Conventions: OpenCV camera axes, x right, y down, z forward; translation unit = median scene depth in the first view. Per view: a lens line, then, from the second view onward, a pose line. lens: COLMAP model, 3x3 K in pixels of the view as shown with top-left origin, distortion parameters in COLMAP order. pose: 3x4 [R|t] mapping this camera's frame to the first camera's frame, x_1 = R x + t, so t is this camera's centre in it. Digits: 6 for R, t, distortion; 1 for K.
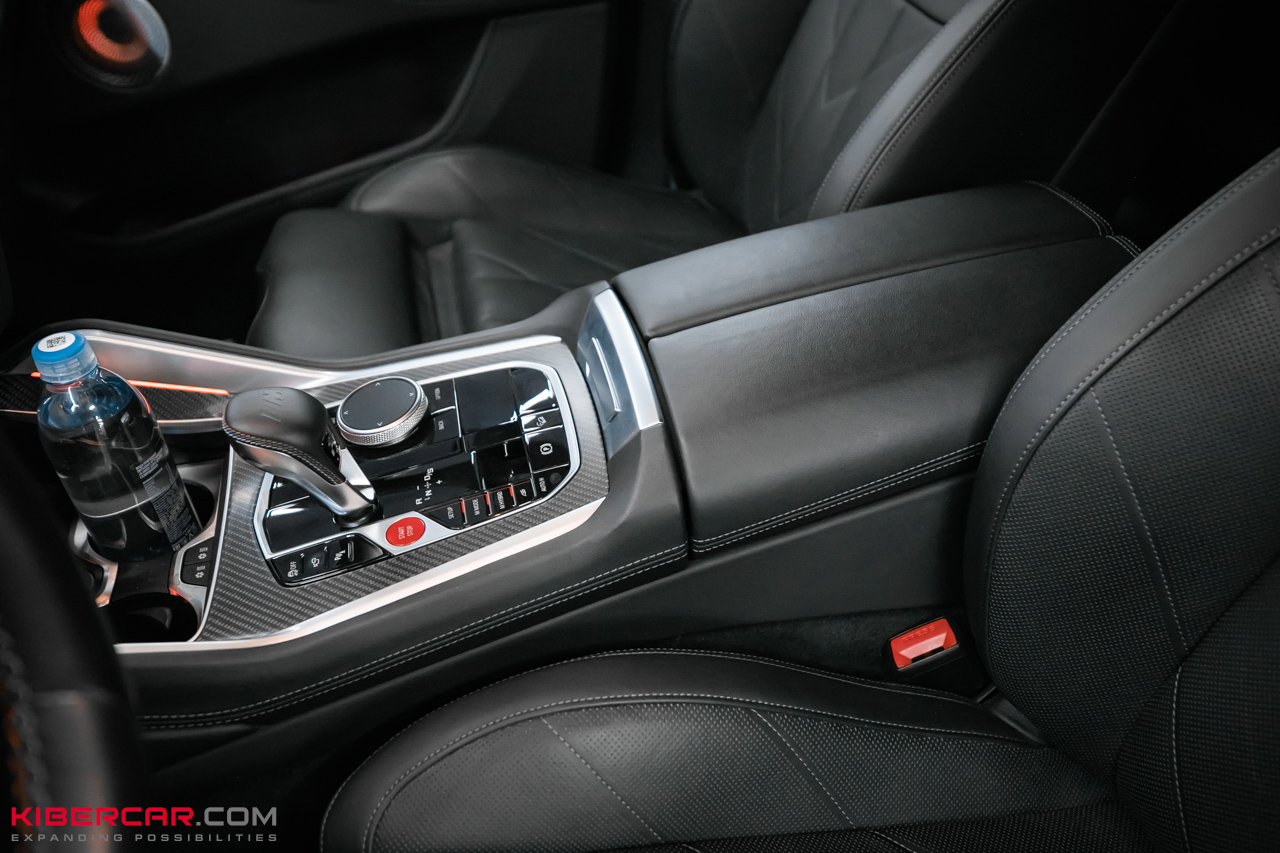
lens RADIAL K [[1060.1, 0, 640.0], [0, 1060.1, 426.5], [0, 0, 1]] dist [0.050435, 0.001132]
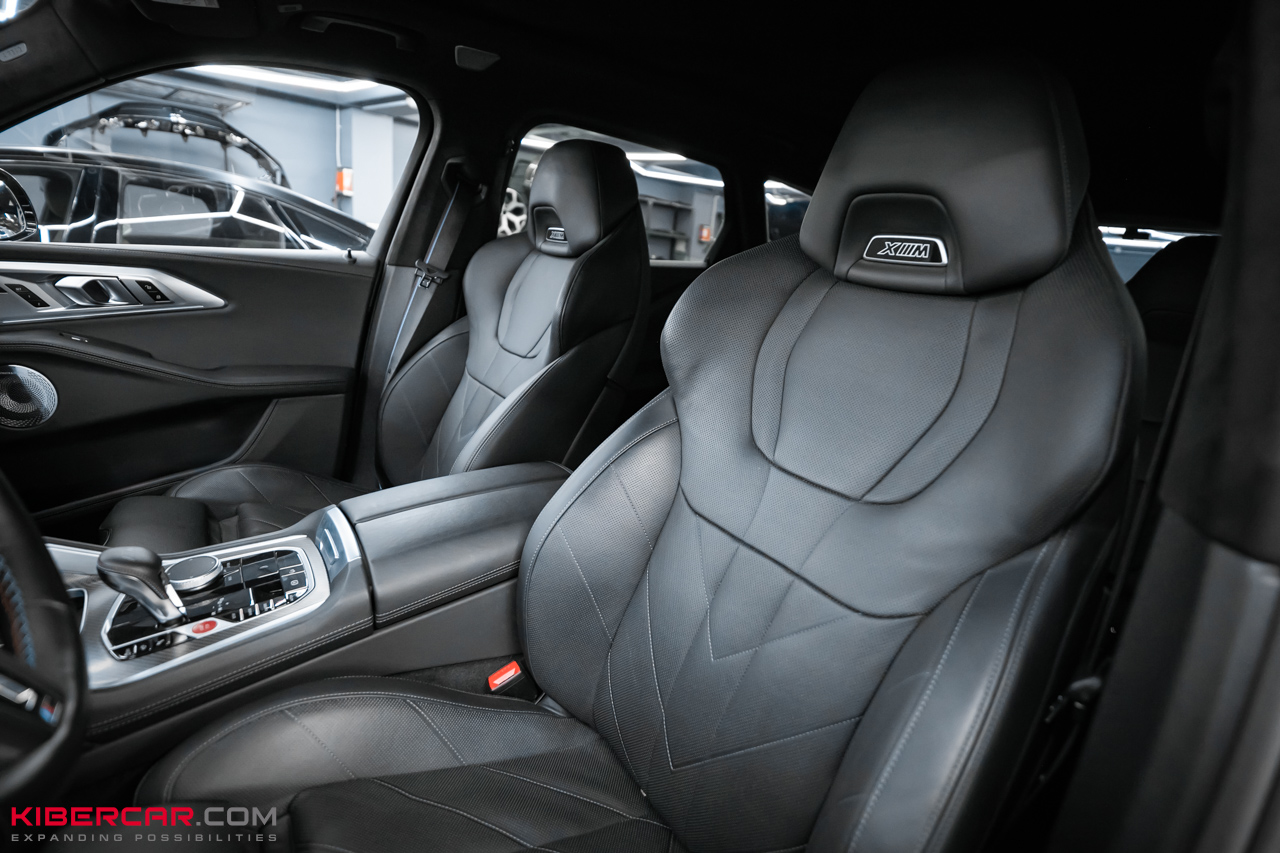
lens RADIAL K [[643.7, 0, 668.0], [0, 643.7, 430.1], [0, 0, 1]] dist [-0.028179, -0.000549]
pose [[0.908157, 0.024956, 0.417885, 0.033764], [0.129822, 0.932220, -0.337805, 0.228591], [-0.397991, 0.361031, 0.843362, -0.305899]]
